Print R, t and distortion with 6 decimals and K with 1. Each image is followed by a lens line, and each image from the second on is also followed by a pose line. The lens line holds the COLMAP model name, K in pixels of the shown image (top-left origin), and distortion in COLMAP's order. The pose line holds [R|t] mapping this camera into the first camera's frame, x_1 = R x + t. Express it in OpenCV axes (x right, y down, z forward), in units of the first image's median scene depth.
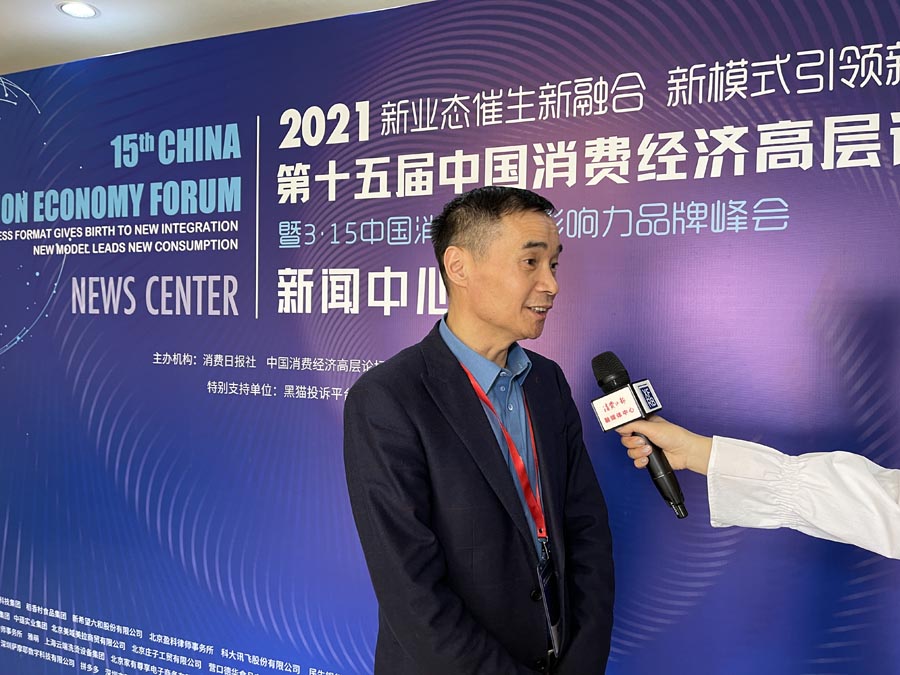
lens RADIAL K [[683.3, 0, 456.1], [0, 683.3, 336.1], [0, 0, 1]] dist [0.075172, -0.101072]
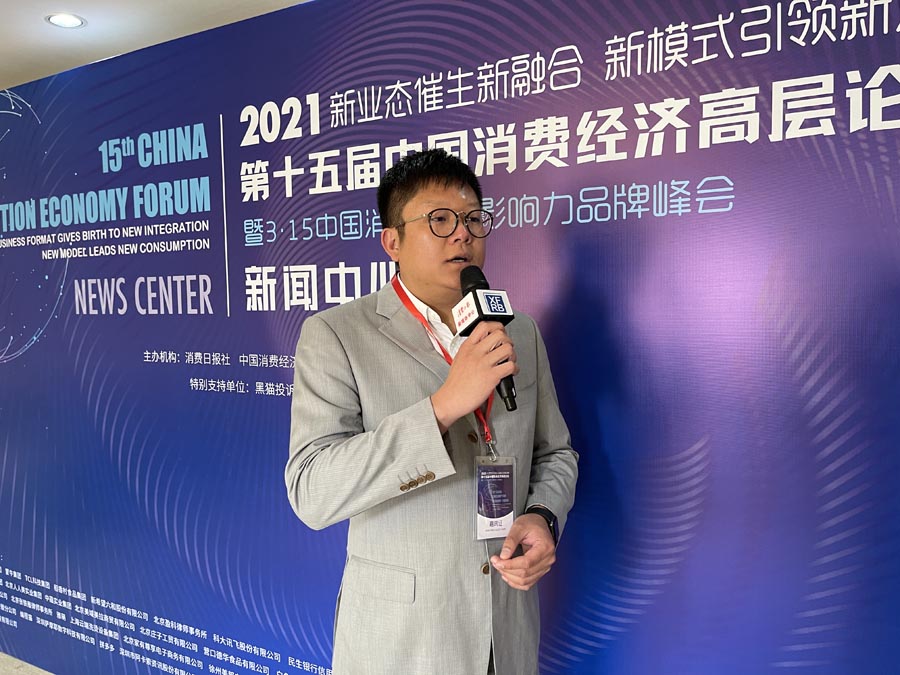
lens RADIAL K [[683.3, 0, 455.7], [0, 683.3, 336.8], [0, 0, 1]] dist [0.075172, -0.101072]
pose [[0.990866, -0.023691, -0.132756, 0.193994], [0.029200, 0.998785, 0.039704, -0.029239], [0.131654, -0.043217, 0.990353, 0.041417]]
